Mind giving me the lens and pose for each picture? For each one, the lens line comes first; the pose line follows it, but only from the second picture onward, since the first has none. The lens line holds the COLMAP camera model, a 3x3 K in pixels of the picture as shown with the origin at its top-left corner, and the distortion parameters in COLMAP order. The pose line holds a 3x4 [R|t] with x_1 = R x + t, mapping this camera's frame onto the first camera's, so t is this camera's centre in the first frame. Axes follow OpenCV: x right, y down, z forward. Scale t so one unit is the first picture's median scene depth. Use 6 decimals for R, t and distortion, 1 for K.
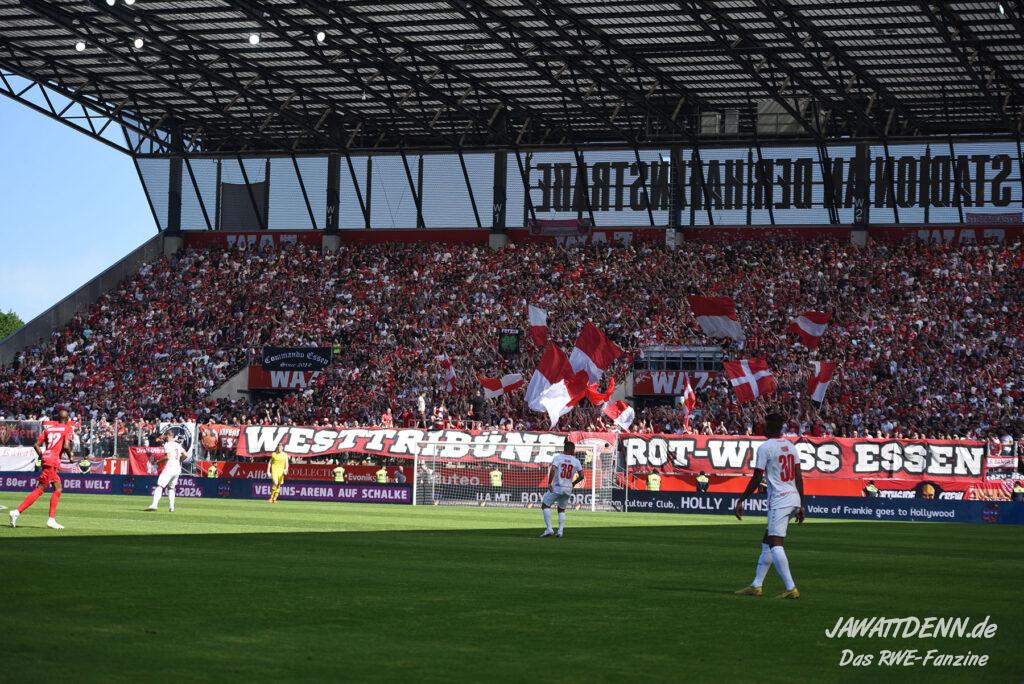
lens RADIAL K [[2751.1, 0, 521.2], [0, 2751.1, 344.2], [0, 0, 1]] dist [0.081031, 0.000000]
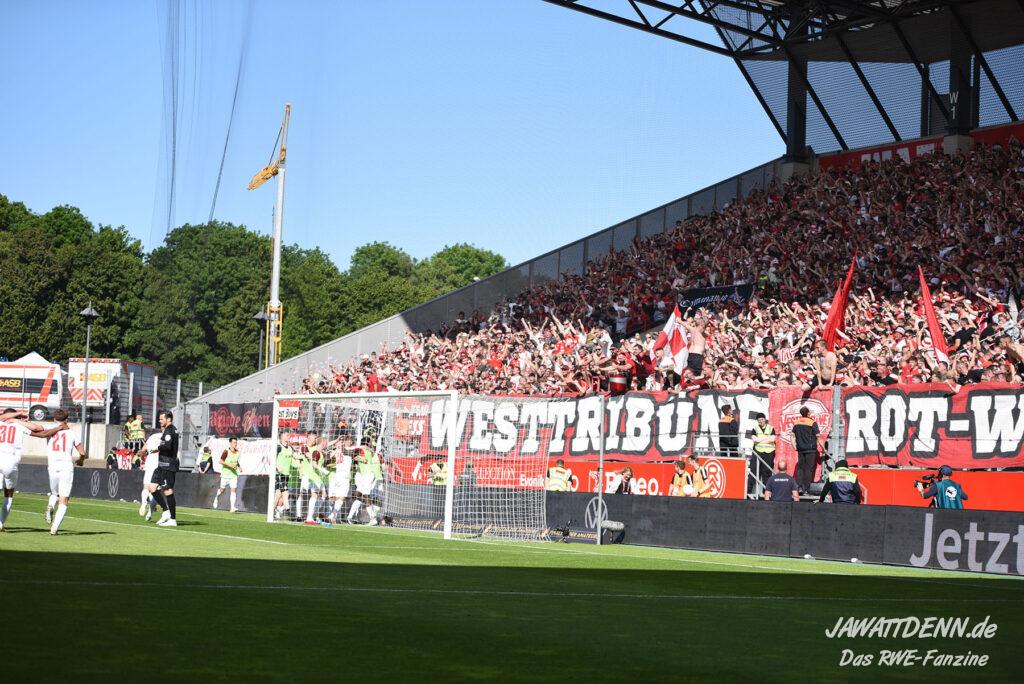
lens RADIAL K [[2235.4, 0, 525.4], [0, 2235.4, 380.9], [0, 0, 1]] dist [-0.160698, 0.000000]
pose [[0.779513, -0.026943, -0.625806, 0.197594], [0.015624, 0.999600, -0.023575, 0.033001], [0.626191, 0.008600, 0.779622, 0.547955]]
